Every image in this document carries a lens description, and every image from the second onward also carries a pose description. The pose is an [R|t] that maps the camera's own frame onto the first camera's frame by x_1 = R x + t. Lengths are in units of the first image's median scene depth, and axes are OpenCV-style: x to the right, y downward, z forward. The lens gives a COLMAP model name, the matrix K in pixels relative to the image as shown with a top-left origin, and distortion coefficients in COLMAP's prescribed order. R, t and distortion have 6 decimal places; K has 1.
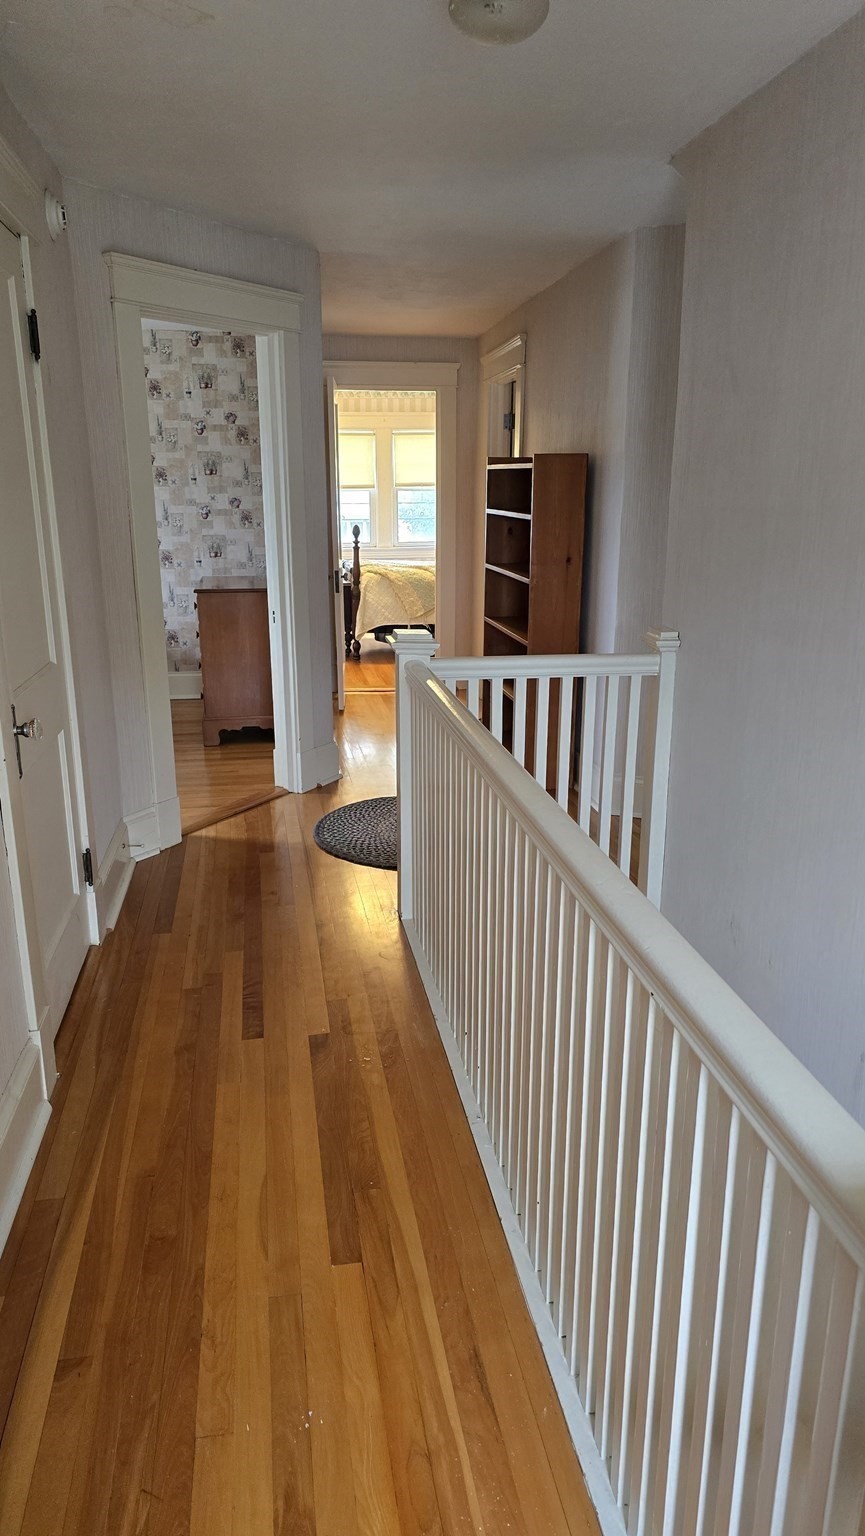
lens RADIAL K [[1026.9, 0, 436.1], [0, 1026.9, 770.2], [0, 0, 1]] dist [0.030427, -0.030324]
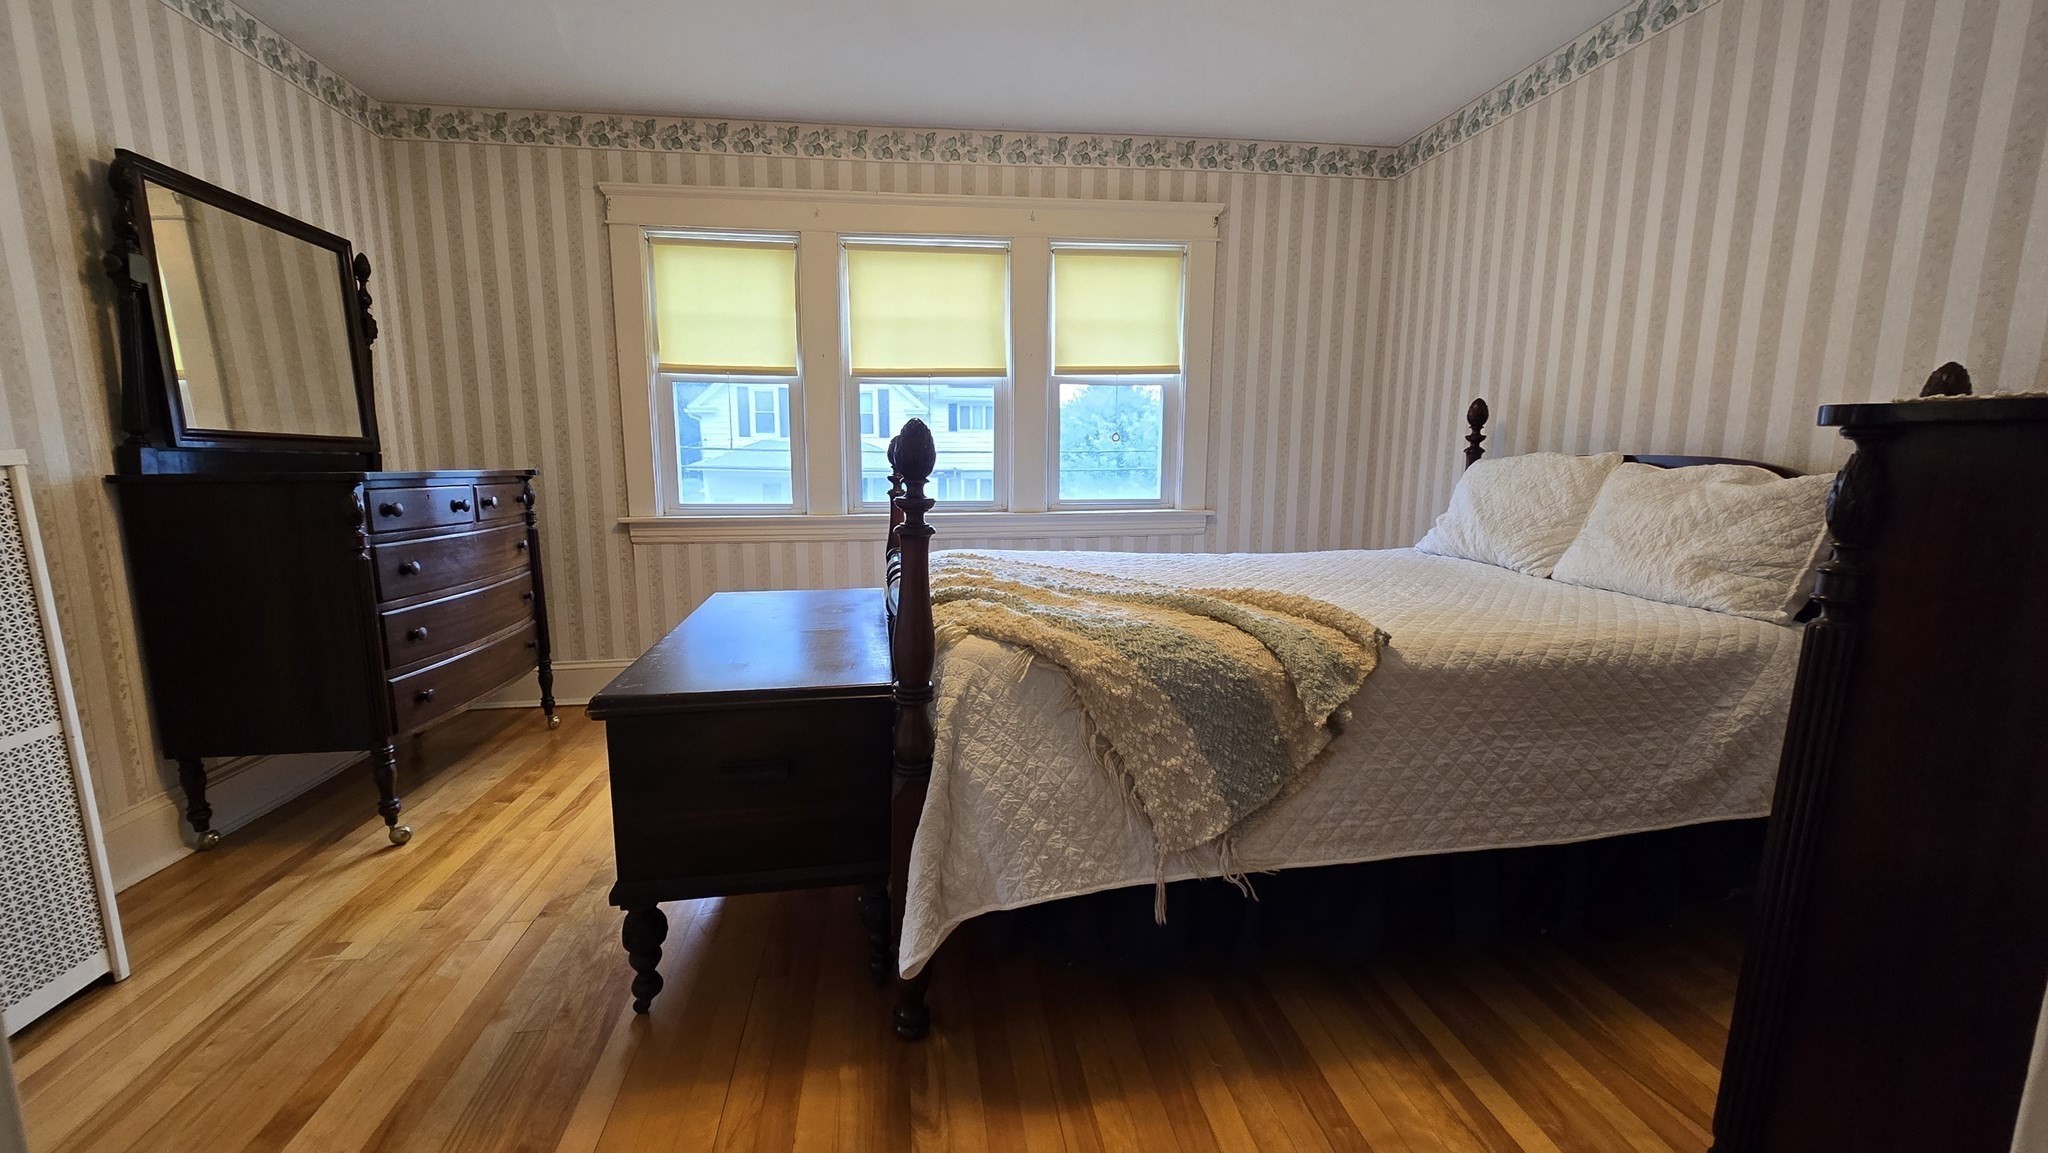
lens RADIAL K [[817.8, 0, 1023.3], [0, 817.8, 574.7], [0, 0, 1]] dist [-0.000015, 0.000000]
pose [[0.998997, 0.011927, -0.043159, -0.048474], [-0.016731, 0.993486, -0.112721, -0.186329], [0.041534, 0.113330, 0.992689, 0.827458]]
